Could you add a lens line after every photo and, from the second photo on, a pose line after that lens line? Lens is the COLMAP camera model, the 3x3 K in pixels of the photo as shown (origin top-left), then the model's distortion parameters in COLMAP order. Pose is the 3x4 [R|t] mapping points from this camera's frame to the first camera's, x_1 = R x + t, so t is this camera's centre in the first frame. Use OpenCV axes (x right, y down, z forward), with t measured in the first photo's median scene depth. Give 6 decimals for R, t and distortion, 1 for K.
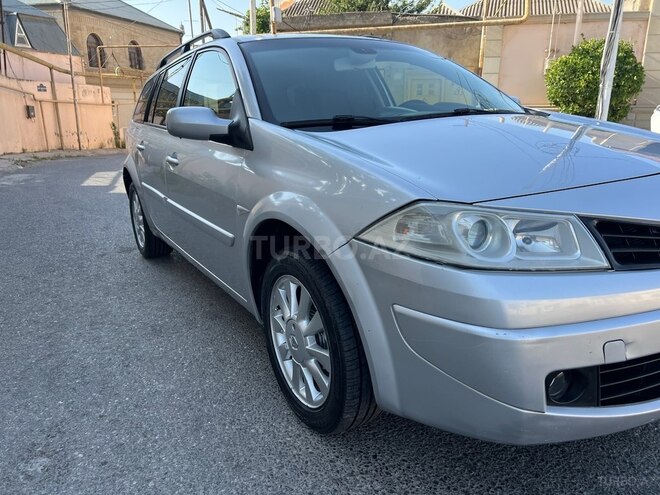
lens RADIAL K [[494.3, 0, 329.4], [0, 494.3, 250.8], [0, 0, 1]] dist [0.051199, -0.051096]
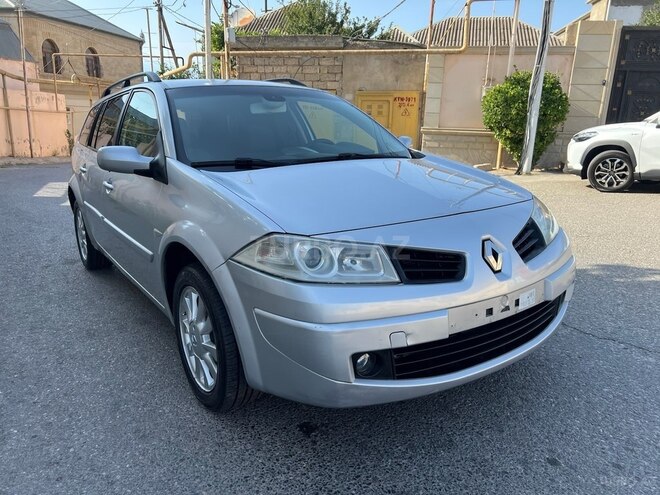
lens RADIAL K [[494.3, 0, 327.2], [0, 494.3, 252.3], [0, 0, 1]] dist [0.051199, -0.051096]
pose [[0.997393, 0.010486, 0.071402, 0.143957], [-0.009069, 0.999756, -0.020149, -0.012665], [-0.071596, 0.019449, 0.997244, -0.240074]]
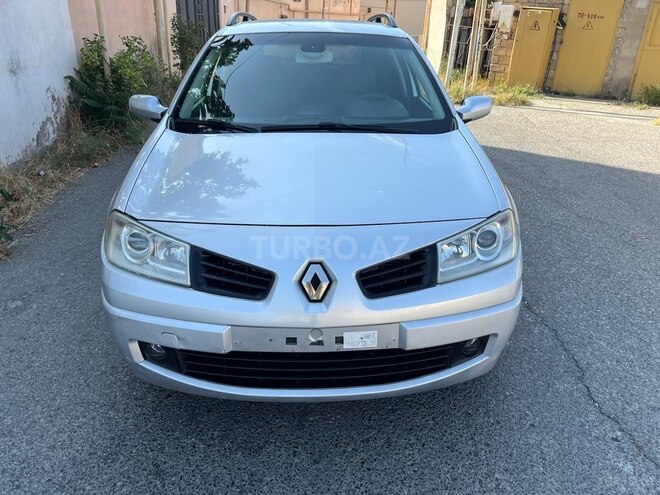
lens RADIAL K [[494.3, 0, 328.7], [0, 494.3, 246.1], [0, 0, 1]] dist [0.051199, -0.051096]
pose [[0.876199, 0.241982, -0.416797, 0.860089], [-0.173855, 0.965284, 0.194938, -0.247275], [0.449499, -0.098342, 0.887851, -0.044416]]
